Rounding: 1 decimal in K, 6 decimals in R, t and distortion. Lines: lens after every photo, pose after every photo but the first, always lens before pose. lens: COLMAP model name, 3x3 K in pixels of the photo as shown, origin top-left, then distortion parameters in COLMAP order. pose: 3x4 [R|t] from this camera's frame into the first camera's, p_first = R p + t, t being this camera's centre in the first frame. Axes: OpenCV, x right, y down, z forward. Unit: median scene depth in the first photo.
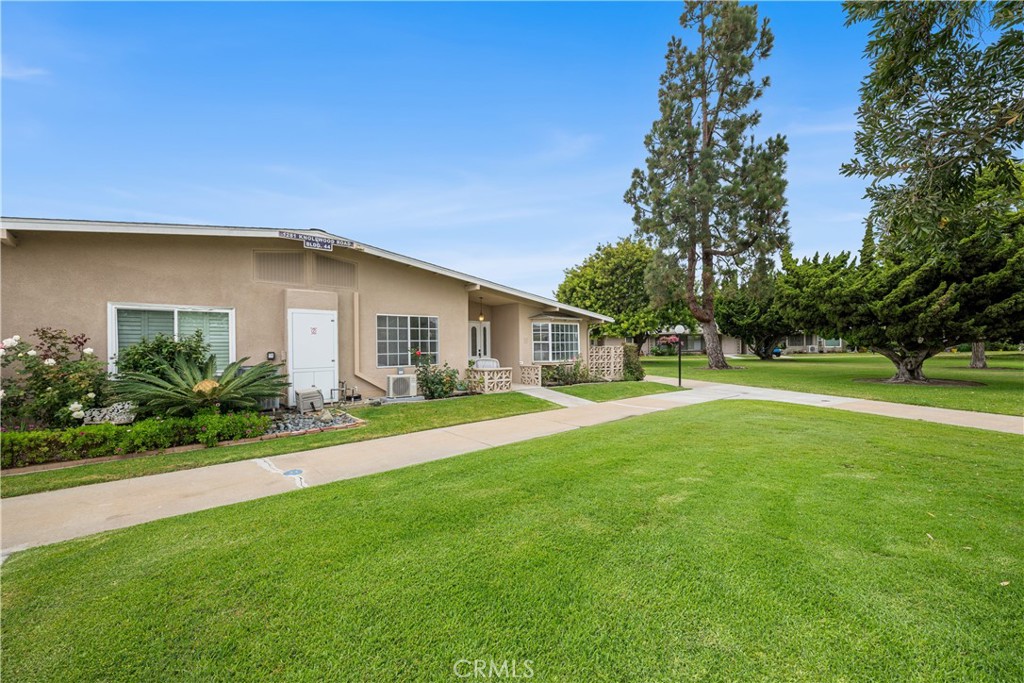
lens RADIAL K [[409.9, 0, 513.3], [0, 409.9, 346.9], [0, 0, 1]] dist [-0.001380, 0.000022]
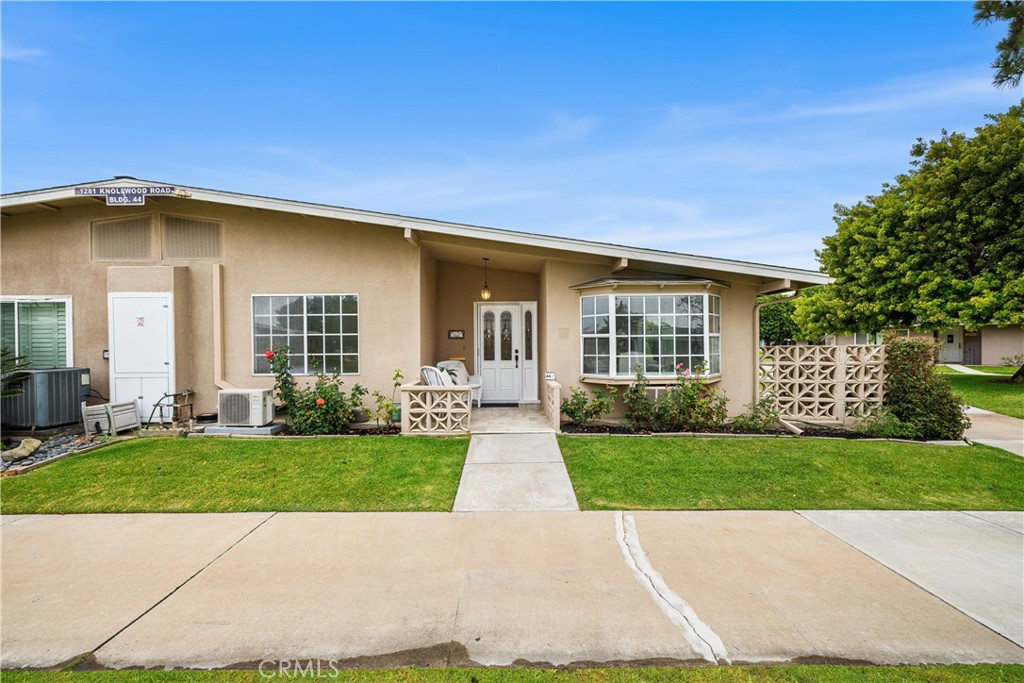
lens RADIAL K [[409.9, 0, 513.3], [0, 409.9, 346.9], [0, 0, 1]] dist [-0.001380, 0.000022]
pose [[0.756257, 0.004061, -0.654262, 0.375772], [-0.004335, 0.999990, 0.001195, 0.001860], [0.654260, 0.001932, 0.756267, 0.692884]]
